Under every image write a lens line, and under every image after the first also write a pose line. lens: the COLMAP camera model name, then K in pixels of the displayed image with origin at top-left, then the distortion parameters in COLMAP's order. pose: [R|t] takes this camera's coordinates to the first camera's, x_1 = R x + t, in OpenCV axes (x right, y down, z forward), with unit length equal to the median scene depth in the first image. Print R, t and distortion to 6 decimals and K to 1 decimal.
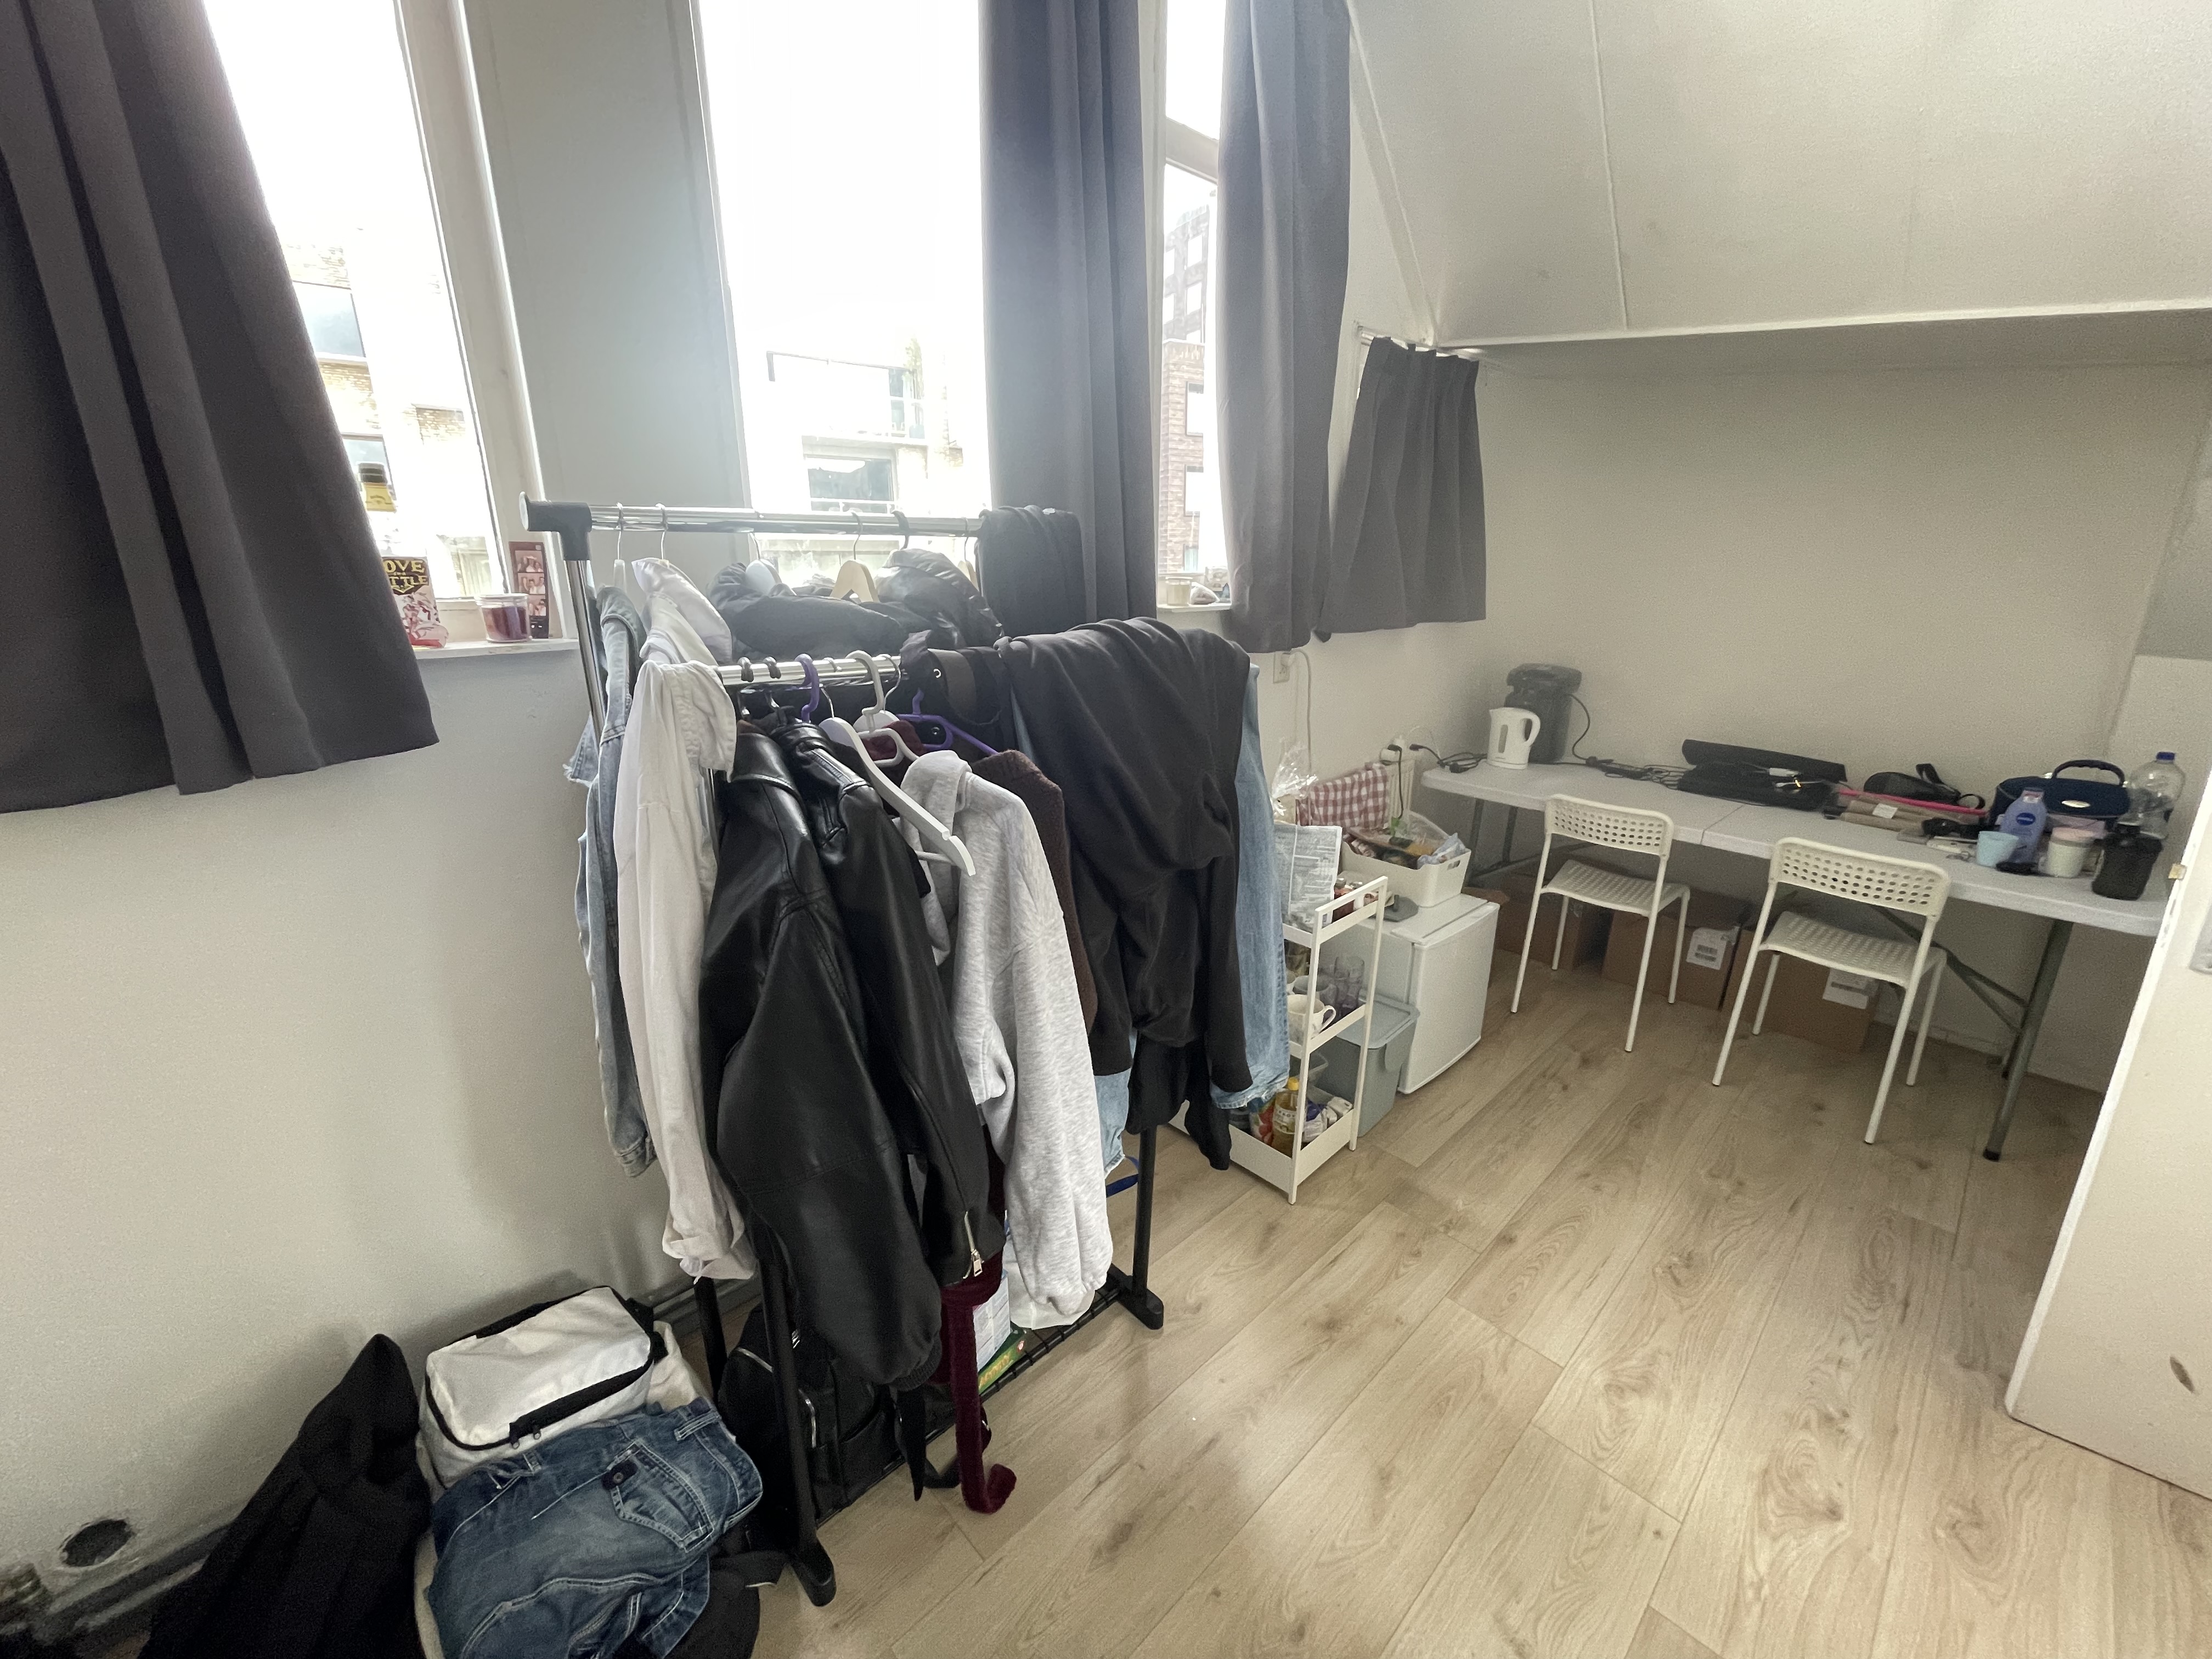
lens RADIAL K [[895.0, 0, 1090.7], [0, 895.0, 829.6], [0, 0, 1]] dist [-0.003782, 0.001239]
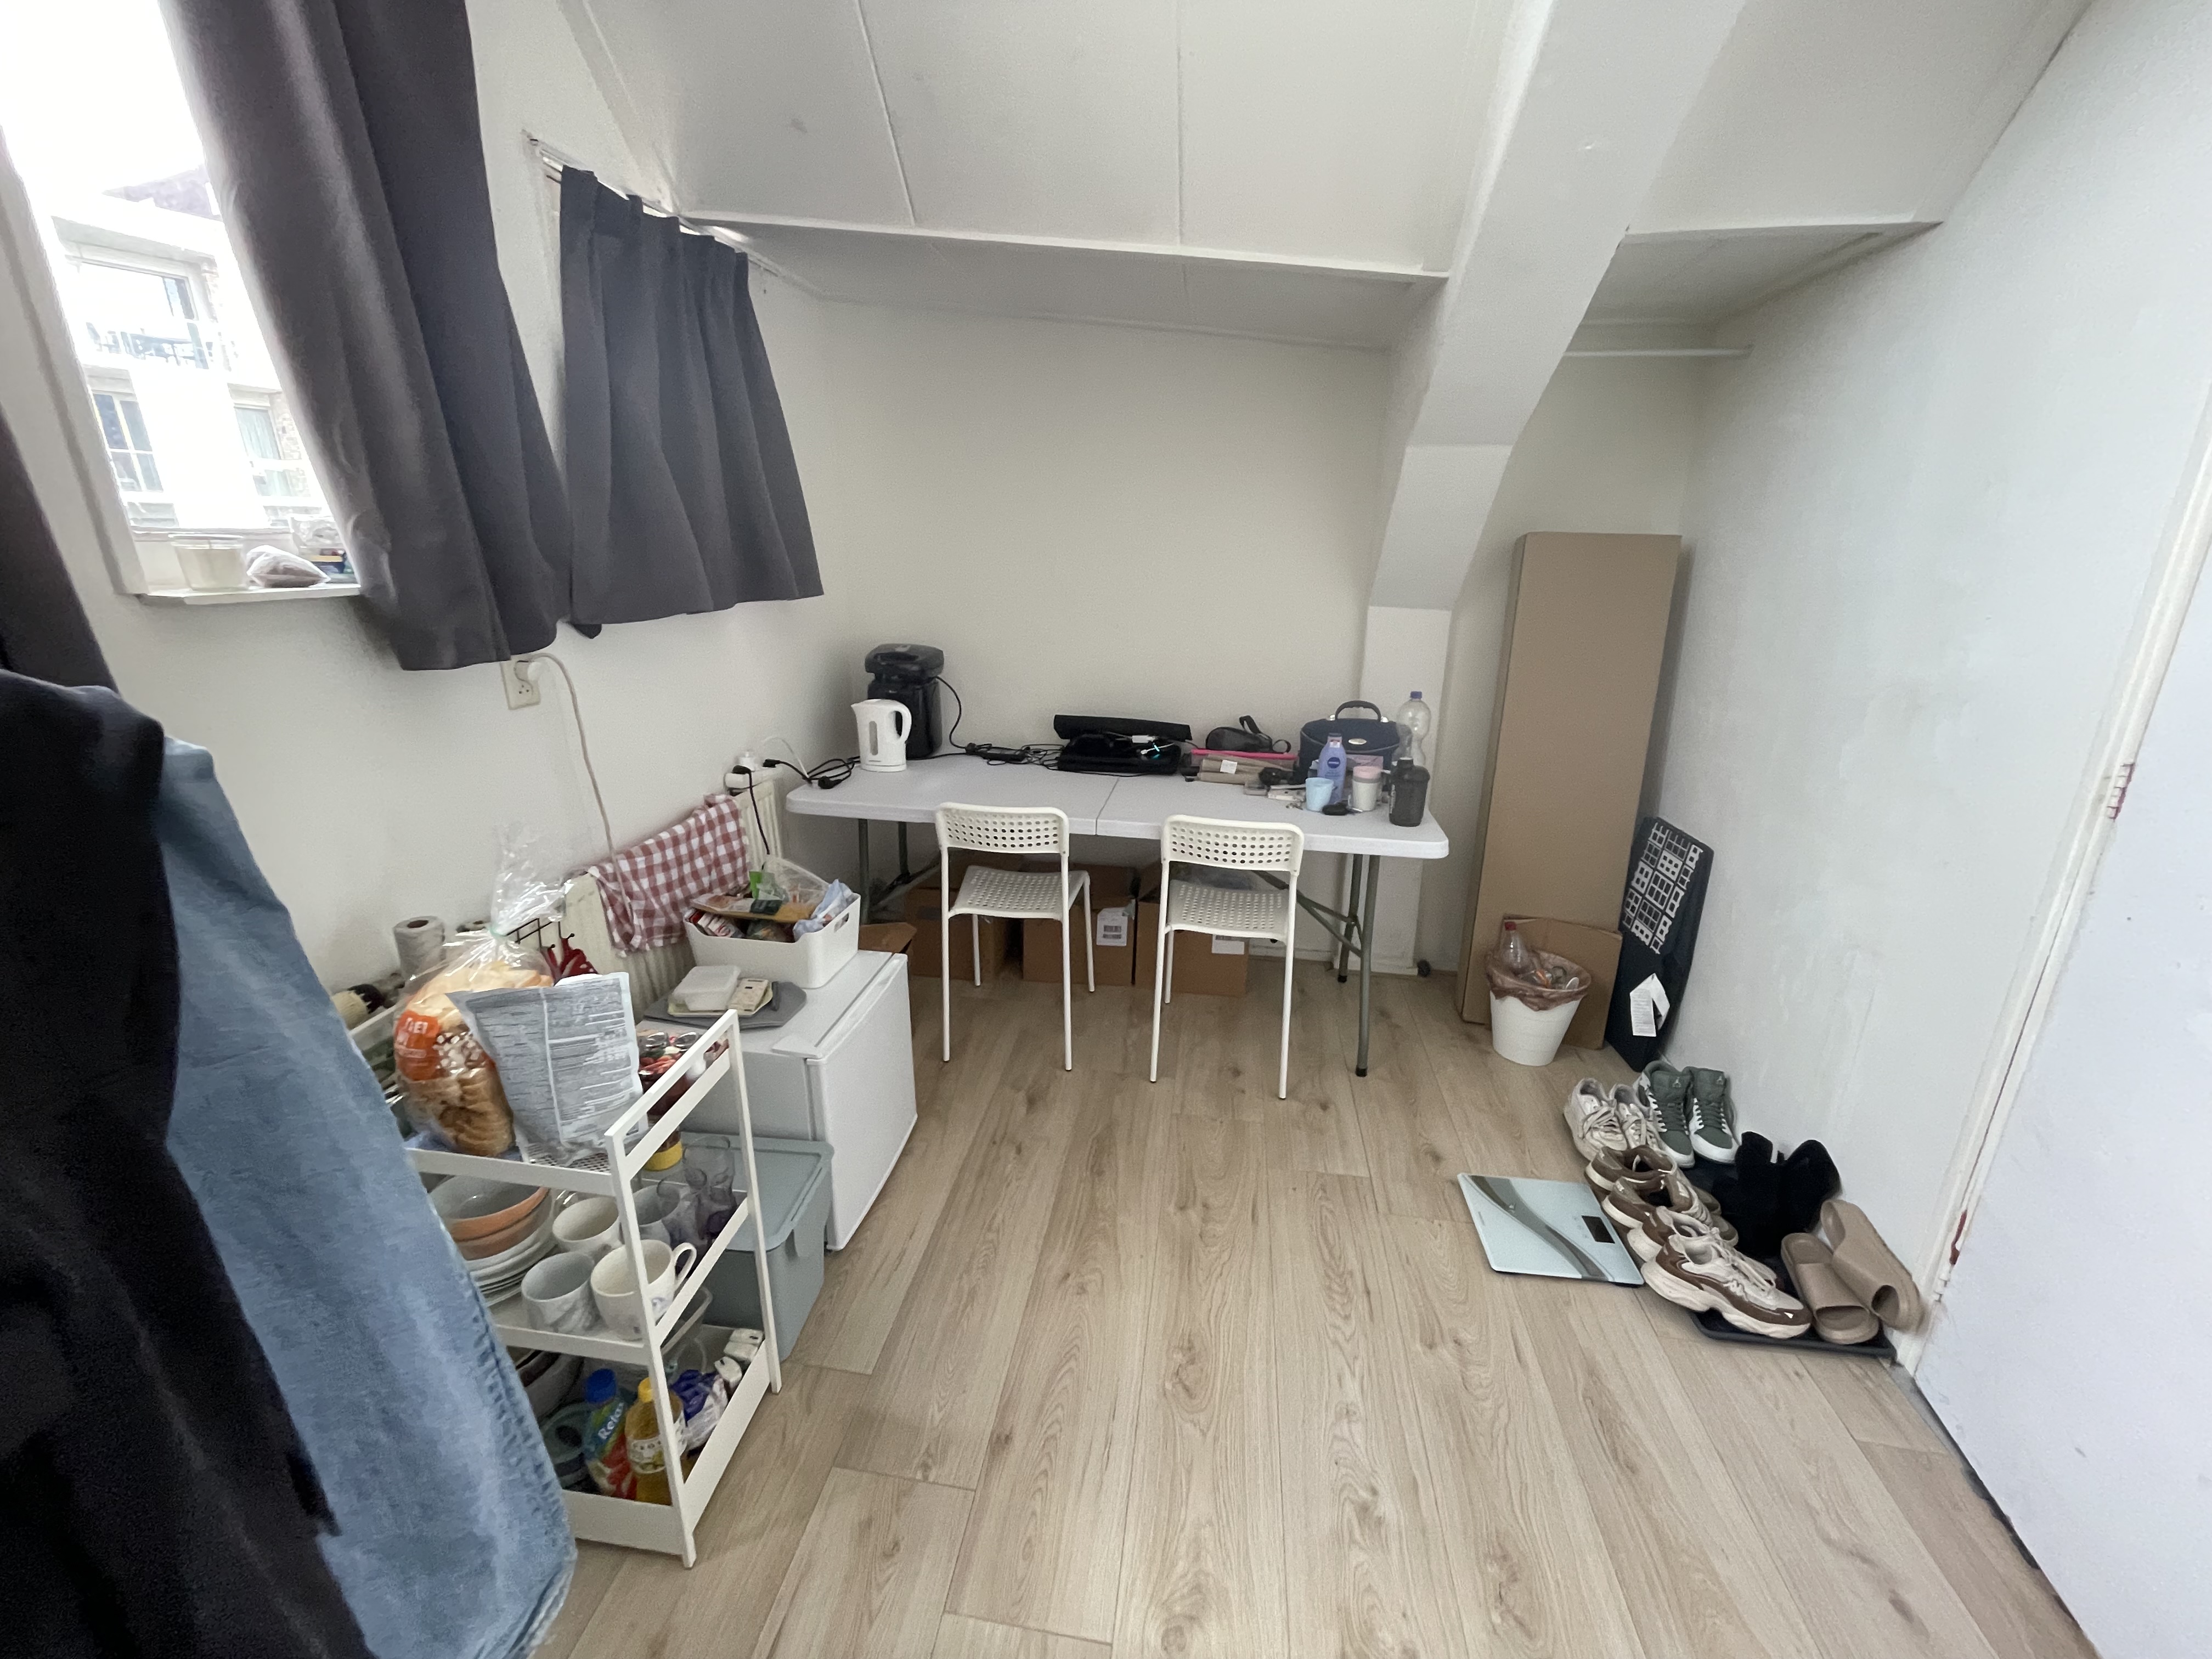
lens RADIAL K [[895.0, 0, 1096.3], [0, 895.0, 820.6], [0, 0, 1]] dist [-0.003782, 0.001239]
pose [[0.783057, -0.185062, 0.593779, 0.154700], [0.174287, 0.981747, 0.076135, -0.070942], [-0.597031, 0.043870, 0.801018, 0.287228]]
